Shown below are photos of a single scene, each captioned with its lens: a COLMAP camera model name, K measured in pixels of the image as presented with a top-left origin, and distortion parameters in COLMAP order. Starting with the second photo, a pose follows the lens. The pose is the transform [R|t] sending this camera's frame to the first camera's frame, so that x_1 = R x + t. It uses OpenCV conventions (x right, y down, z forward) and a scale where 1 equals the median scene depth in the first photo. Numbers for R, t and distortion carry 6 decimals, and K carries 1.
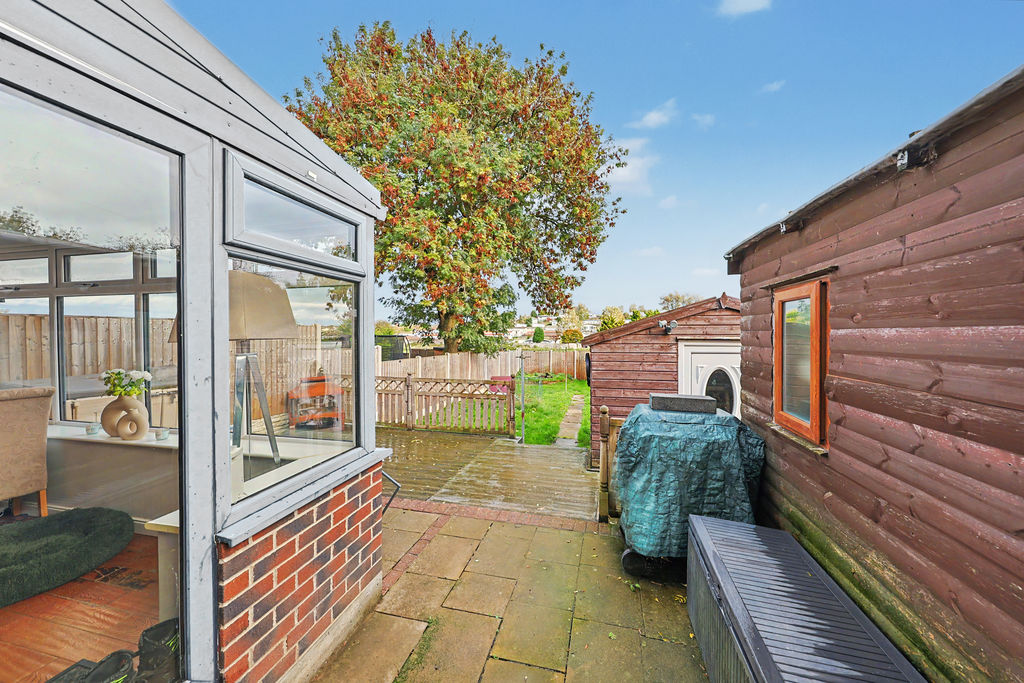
lens RADIAL K [[357.9, 0, 526.0], [0, 357.9, 330.3], [0, 0, 1]] dist [0.000924, 0.000225]
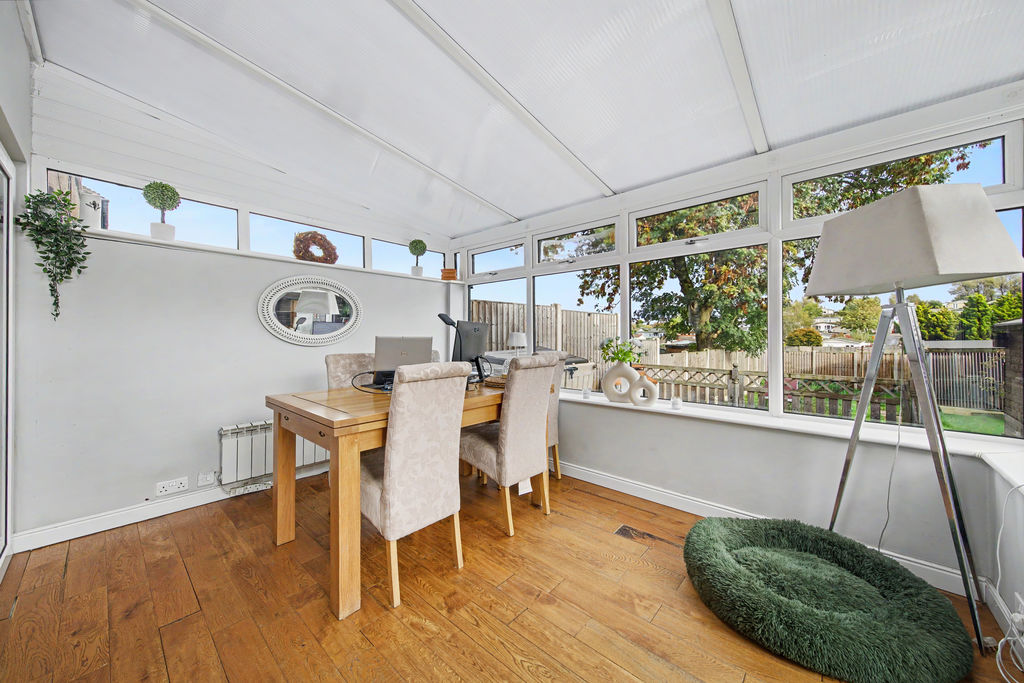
lens RADIAL K [[365.0, 0, 522.6], [0, 365.0, 334.4], [0, 0, 1]] dist [-0.000020, 0.000041]
pose [[0.877505, -0.000777, -0.479568, -0.163285], [0.004049, 0.999975, 0.005788, 0.017878], [0.479551, -0.007021, 0.877486, -0.010072]]
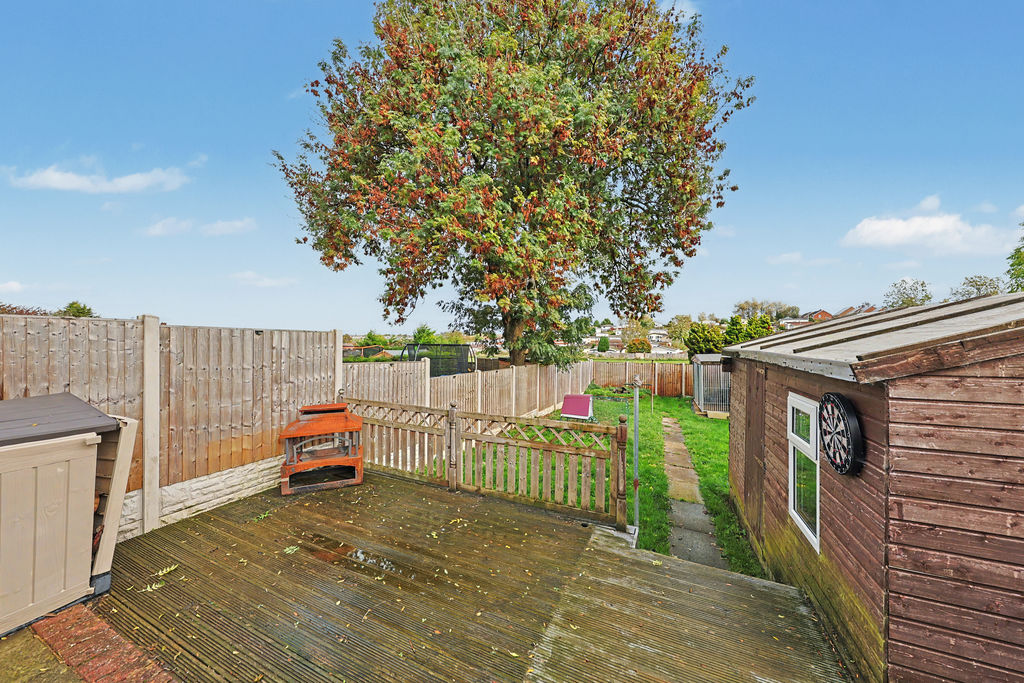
lens RADIAL K [[335.9, 0, 518.2], [0, 335.9, 339.9], [0, 0, 1]] dist [0.000690, 0.000005]
pose [[0.978777, 0.002616, -0.204912, -0.039314], [-0.002292, 0.999996, 0.001818, 0.001100], [0.204916, -0.001310, 0.978779, 0.198812]]
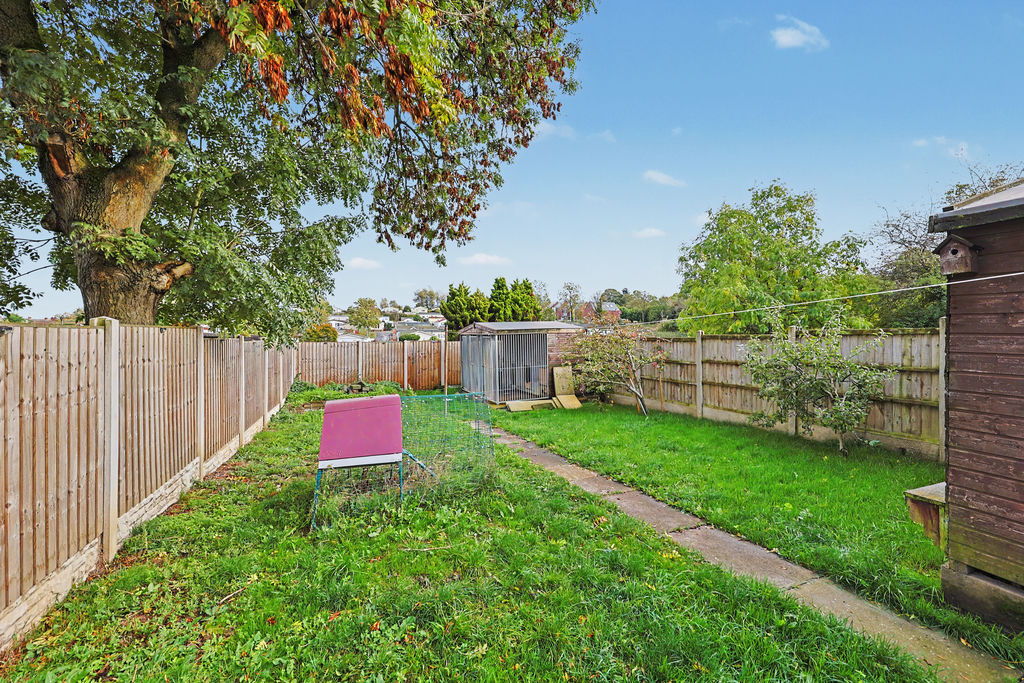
lens RADIAL K [[396.7, 0, 502.9], [0, 396.7, 330.9], [0, 0, 1]] dist [-0.000954, -0.000117]
pose [[0.825071, 0.004957, 0.565007, -0.138373], [-0.005534, 0.999984, -0.000692, 0.061298], [-0.565002, -0.002555, 0.825086, 0.579936]]
